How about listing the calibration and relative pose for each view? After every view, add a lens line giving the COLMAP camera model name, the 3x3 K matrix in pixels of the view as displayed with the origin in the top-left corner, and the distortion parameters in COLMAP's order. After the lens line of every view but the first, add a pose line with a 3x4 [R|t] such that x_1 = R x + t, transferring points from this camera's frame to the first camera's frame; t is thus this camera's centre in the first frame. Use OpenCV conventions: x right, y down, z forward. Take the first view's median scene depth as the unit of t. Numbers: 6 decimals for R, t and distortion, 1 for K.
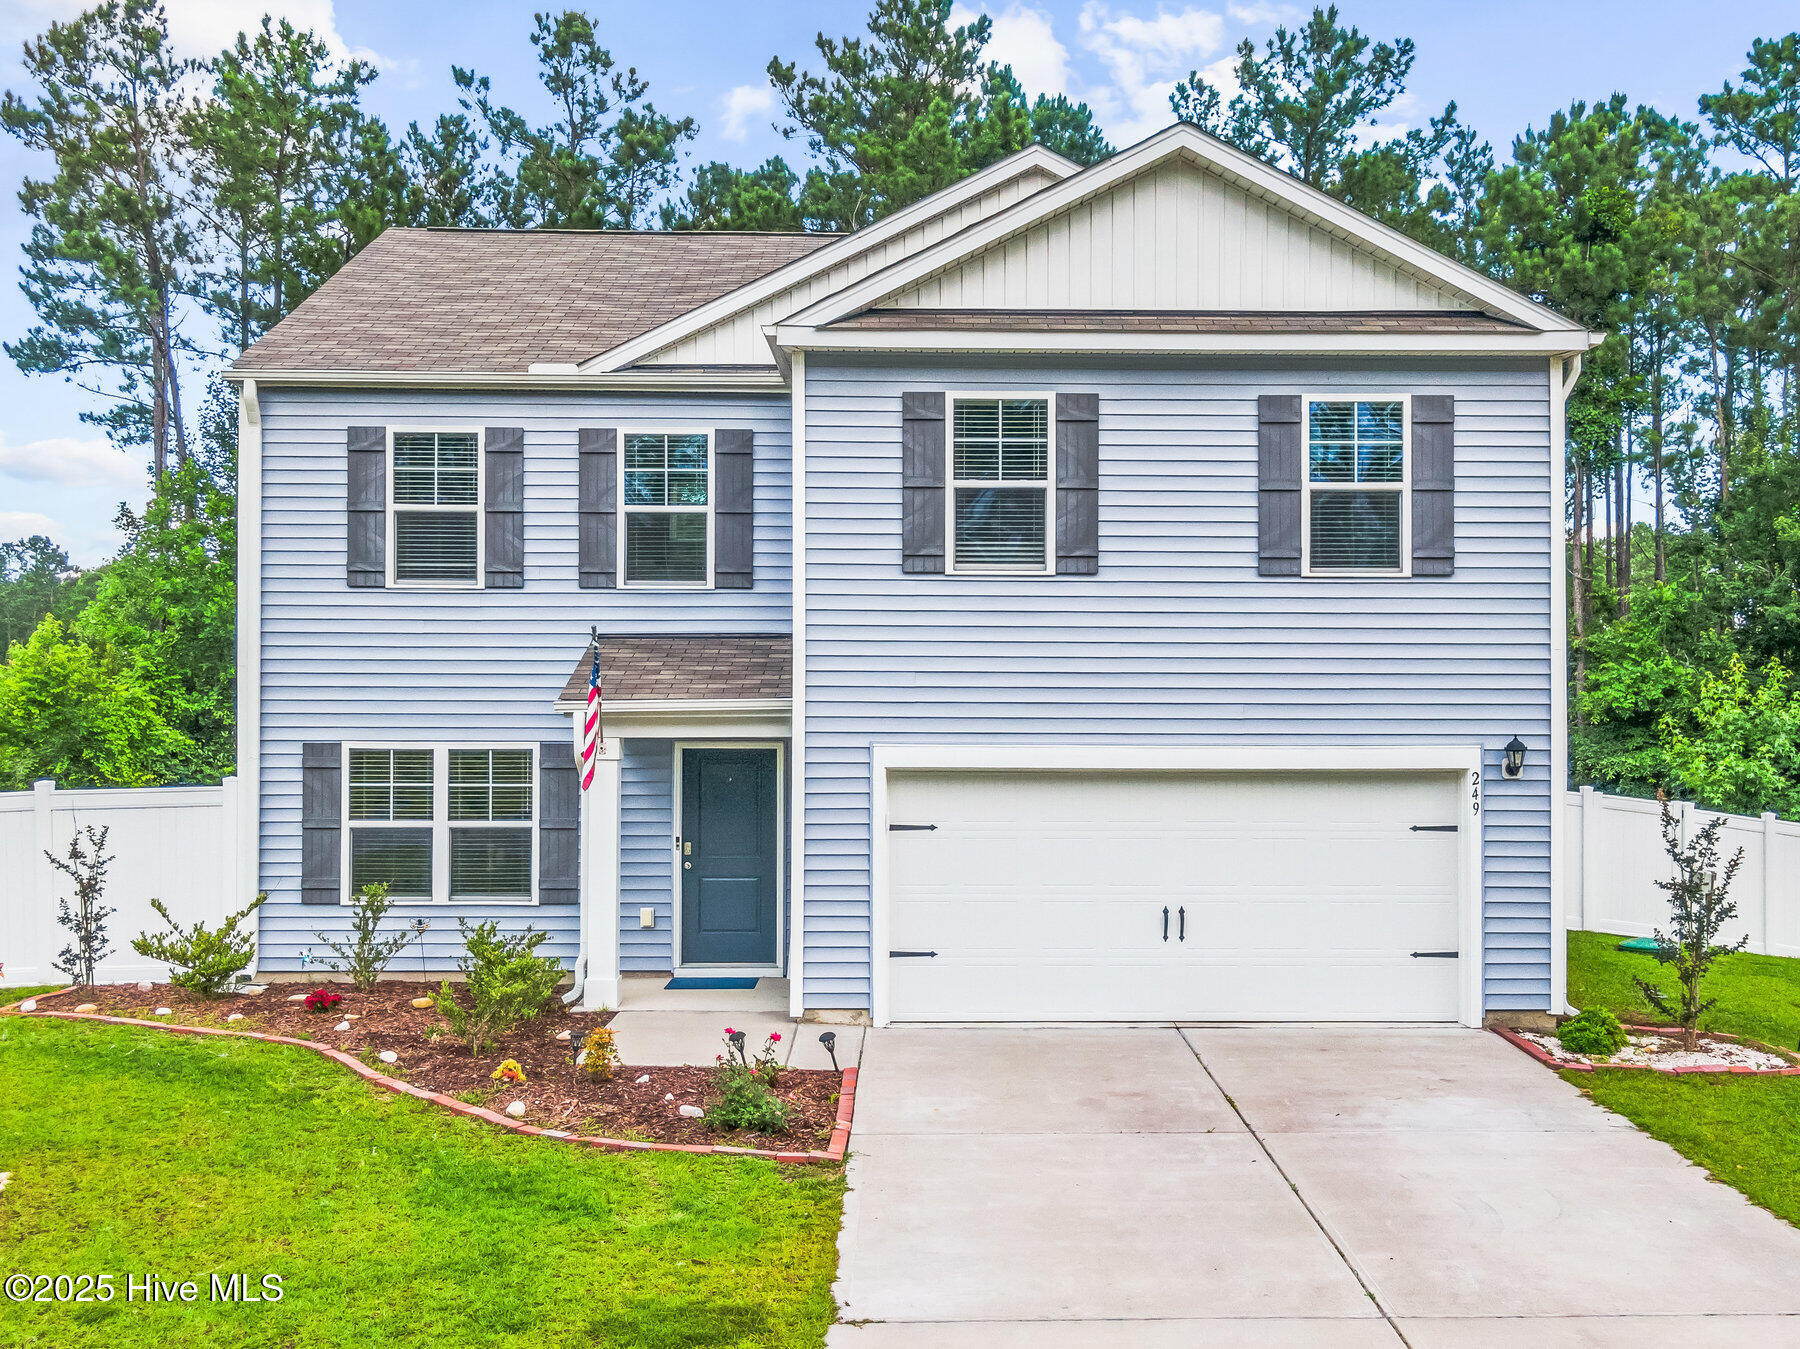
lens RADIAL K [[1864.1, 0, 900.0], [0, 1864.1, 674.5], [0, 0, 1]] dist [0.052971, -0.038990]
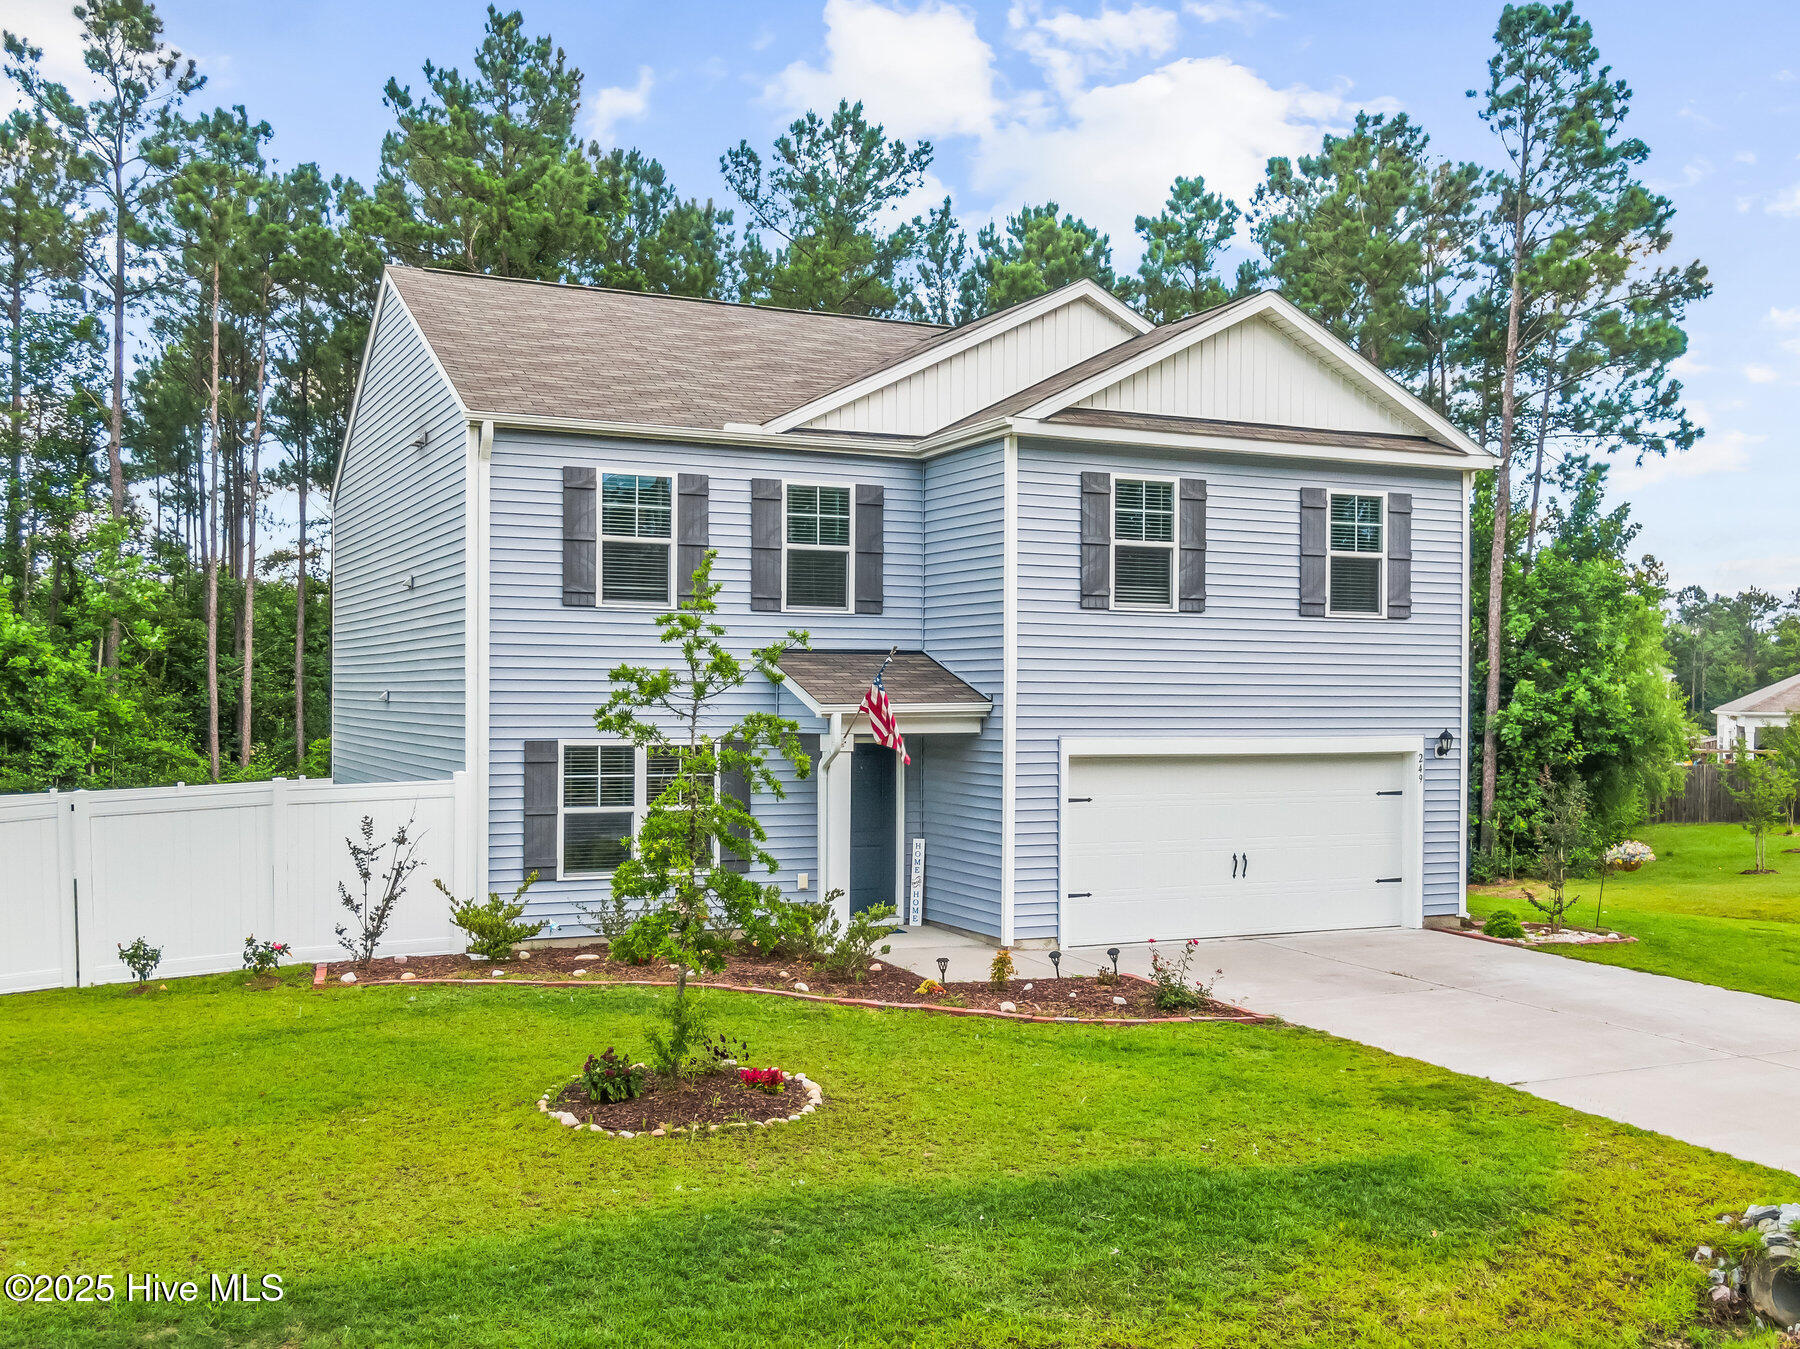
lens RADIAL K [[1830.4, 0, 904.2], [0, 1830.4, 709.1], [0, 0, 1]] dist [0.048337, -0.031899]
pose [[0.909714, -0.000678, 0.415235, -0.639412], [-0.006460, 0.999855, 0.015785, -0.002412], [-0.415186, -0.017042, 0.909577, -0.130383]]
